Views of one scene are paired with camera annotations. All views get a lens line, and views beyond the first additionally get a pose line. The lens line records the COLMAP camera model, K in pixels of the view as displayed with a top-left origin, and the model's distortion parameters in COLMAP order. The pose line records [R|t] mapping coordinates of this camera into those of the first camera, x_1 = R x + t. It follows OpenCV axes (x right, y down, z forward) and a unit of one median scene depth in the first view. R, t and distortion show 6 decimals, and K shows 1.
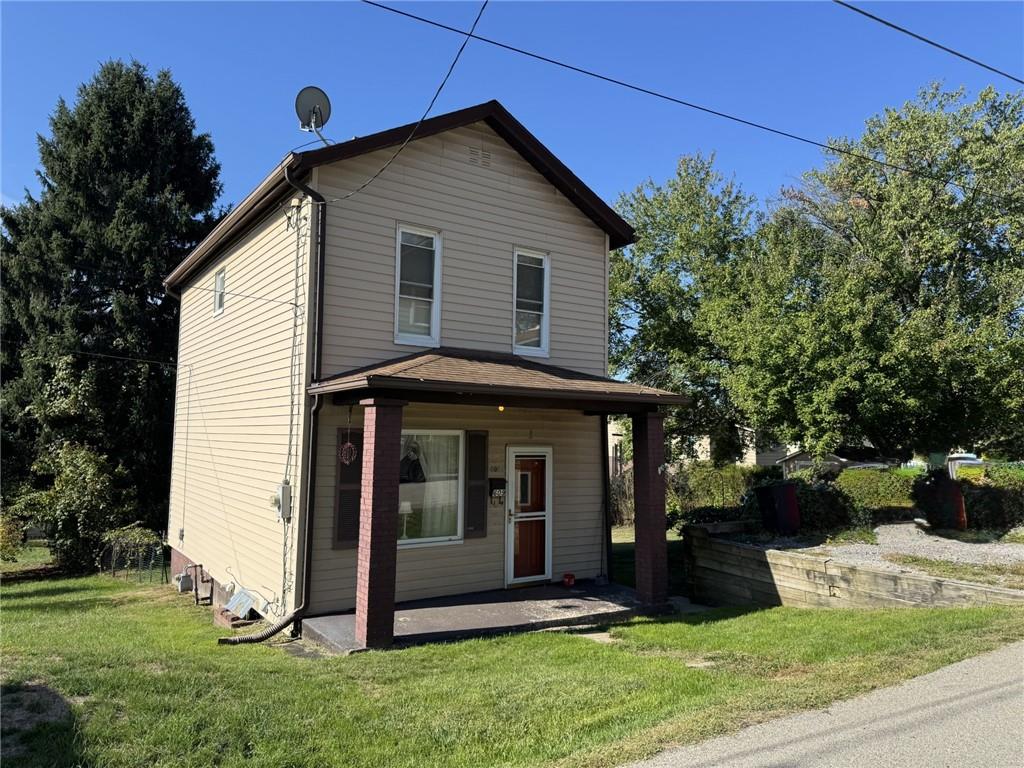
lens RADIAL K [[723.1, 0, 512.5], [0, 723.1, 386.5], [0, 0, 1]] dist [0.064455, -0.076932]
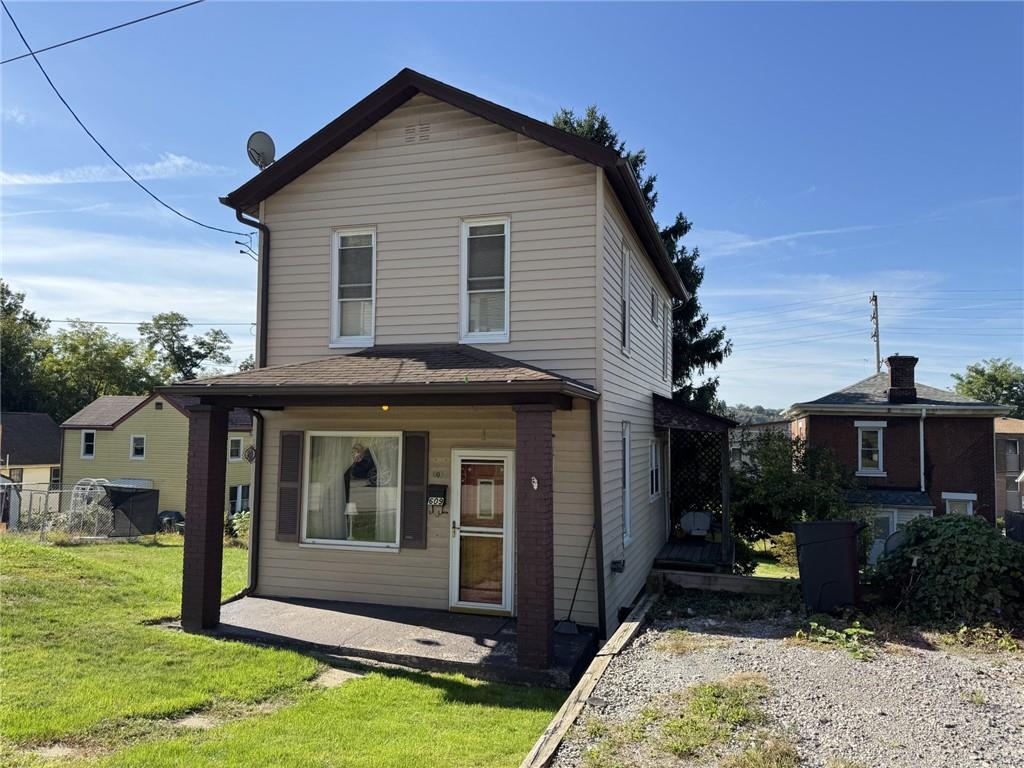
lens RADIAL K [[723.1, 0, 516.6], [0, 723.1, 387.3], [0, 0, 1]] dist [0.064455, -0.076932]
pose [[0.616087, -0.056024, -0.785683, 0.747292], [0.057571, 0.998002, -0.026019, 0.035850], [0.785571, -0.029203, 0.618081, 0.528725]]
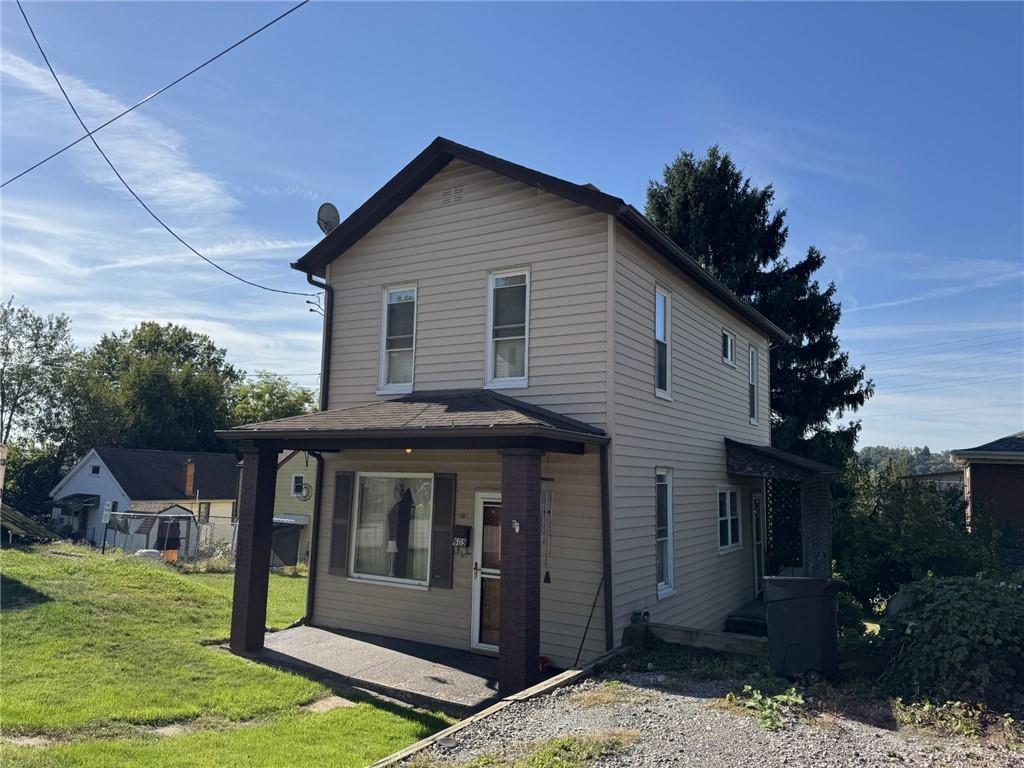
lens RADIAL K [[723.1, 0, 513.7], [0, 723.1, 381.3], [0, 0, 1]] dist [0.064455, -0.076932]
pose [[0.413363, -0.117325, -0.902976, 0.862708], [0.048839, 0.993094, -0.106677, 0.045565], [0.909256, -0.000004, 0.416238, 0.674943]]
